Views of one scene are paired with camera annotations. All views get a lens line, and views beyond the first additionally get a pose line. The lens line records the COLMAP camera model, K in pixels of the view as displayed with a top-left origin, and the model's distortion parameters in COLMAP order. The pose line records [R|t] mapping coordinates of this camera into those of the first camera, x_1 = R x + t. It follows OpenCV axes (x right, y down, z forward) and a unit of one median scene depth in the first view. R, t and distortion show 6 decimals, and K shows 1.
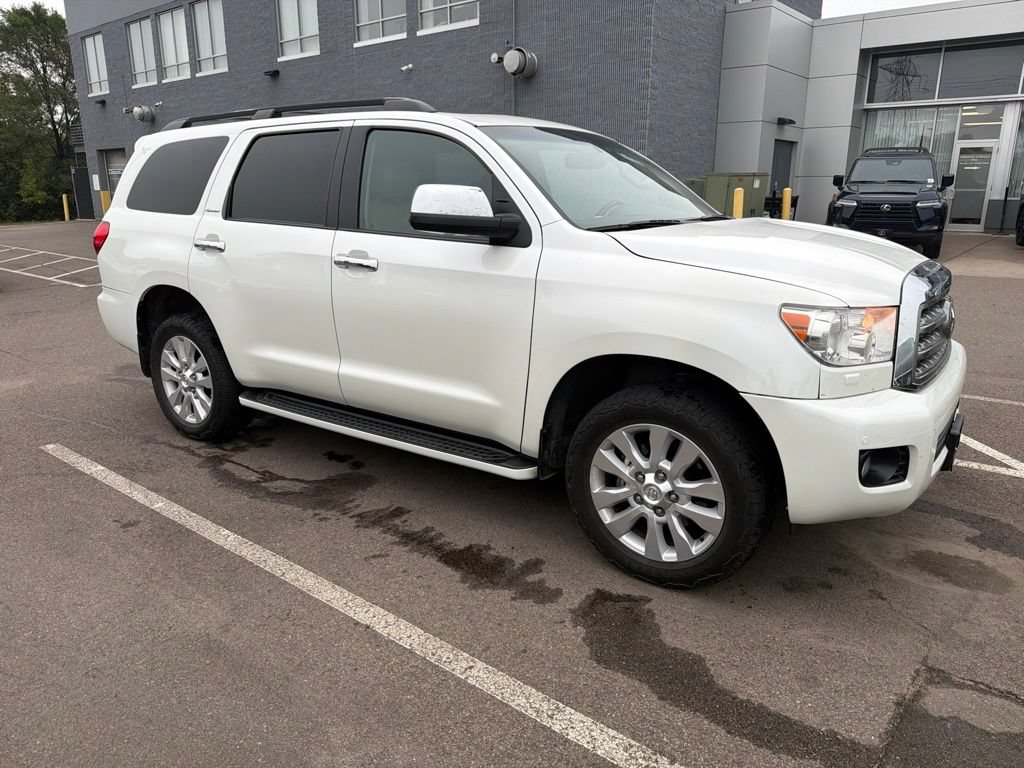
lens RADIAL K [[726.3, 0, 514.6], [0, 726.3, 388.4], [0, 0, 1]] dist [0.017386, -0.022192]
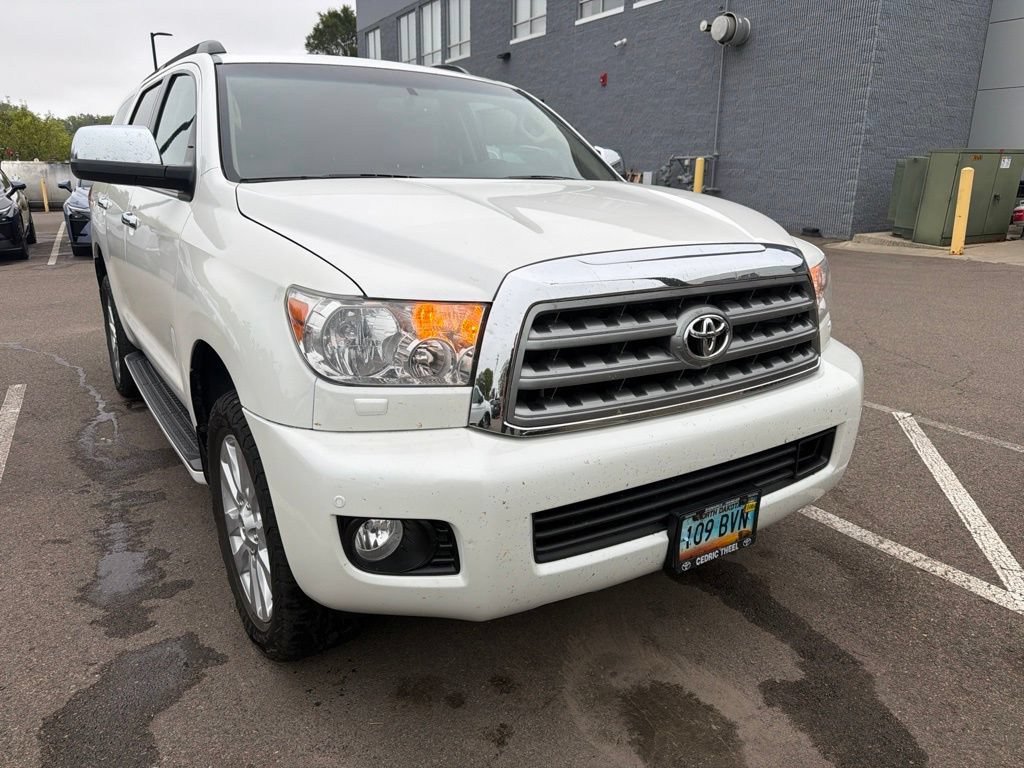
lens RADIAL K [[726.3, 0, 514.3], [0, 726.3, 378.6], [0, 0, 1]] dist [0.017386, -0.022192]
pose [[0.933086, 0.106572, -0.343501, 0.483408], [-0.104162, 0.994233, 0.025515, -0.040804], [0.344239, 0.011972, 0.938806, 0.257163]]
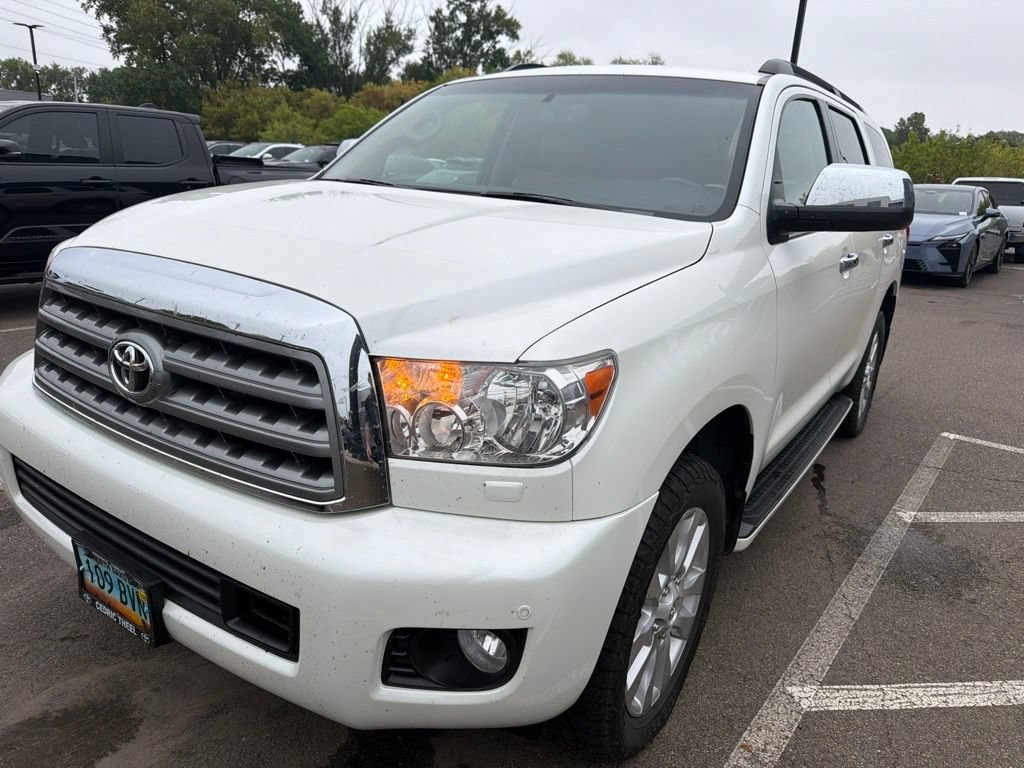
lens RADIAL K [[726.3, 0, 511.8], [0, 726.3, 392.2], [0, 0, 1]] dist [0.017386, -0.022192]
pose [[0.025574, 0.299680, -0.953697, 0.813026], [-0.322322, 0.905531, 0.275901, -0.227163], [0.946284, 0.300342, 0.119751, 0.876077]]
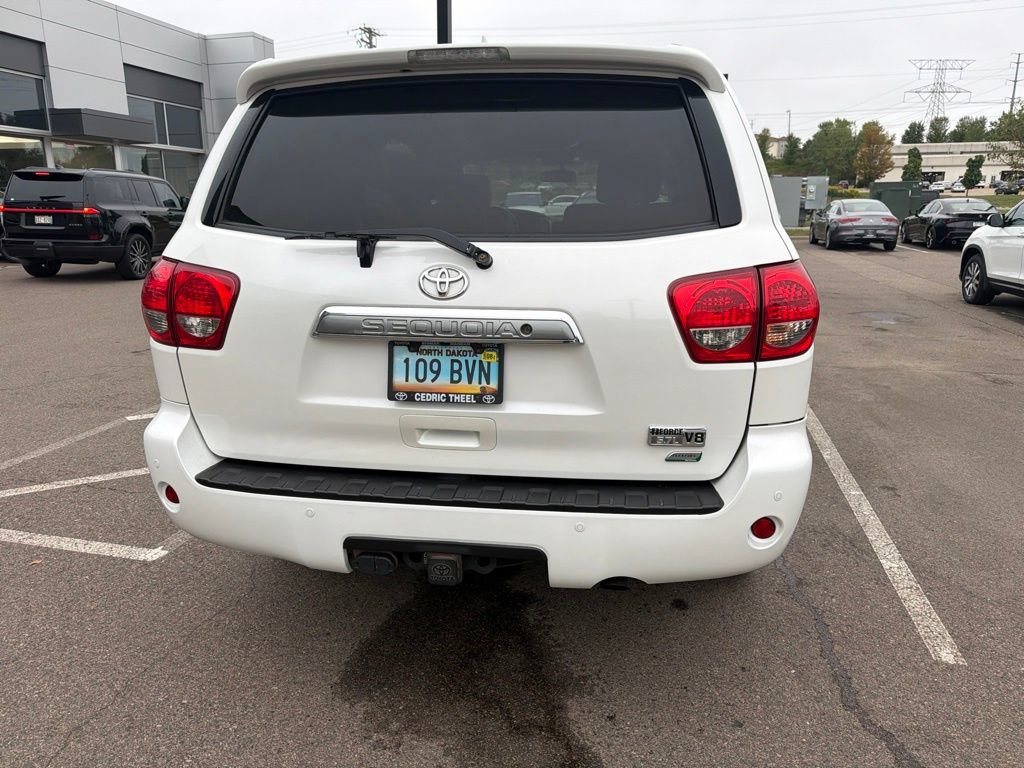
lens RADIAL K [[726.3, 0, 519.4], [0, 726.3, 384.3], [0, 0, 1]] dist [0.017386, -0.022192]
pose [[-0.451112, -0.210106, 0.867383, -1.027939], [0.236805, 0.908877, 0.343315, -0.406972], [-0.860478, 0.360274, -0.360251, 1.557712]]
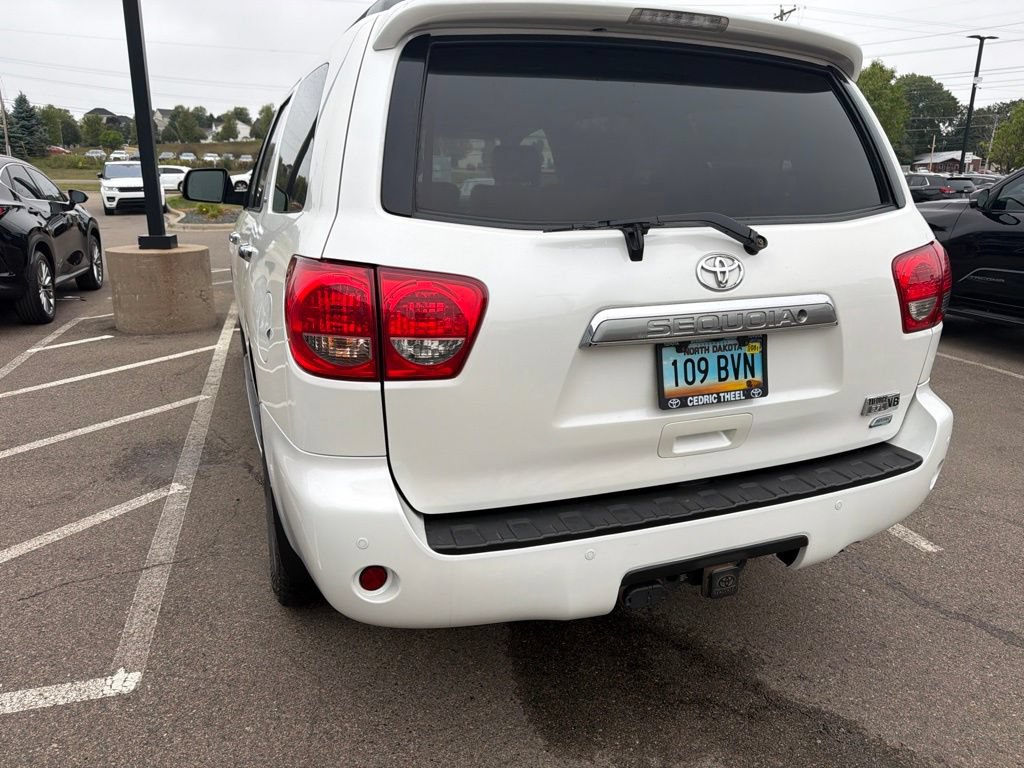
lens RADIAL K [[726.3, 0, 517.9], [0, 726.3, 389.9], [0, 0, 1]] dist [0.017386, -0.022192]
pose [[-0.838719, -0.149828, 0.523547, -0.726715], [0.142553, 0.867474, 0.476622, -0.477799], [-0.525575, 0.474385, -0.706208, 1.801360]]
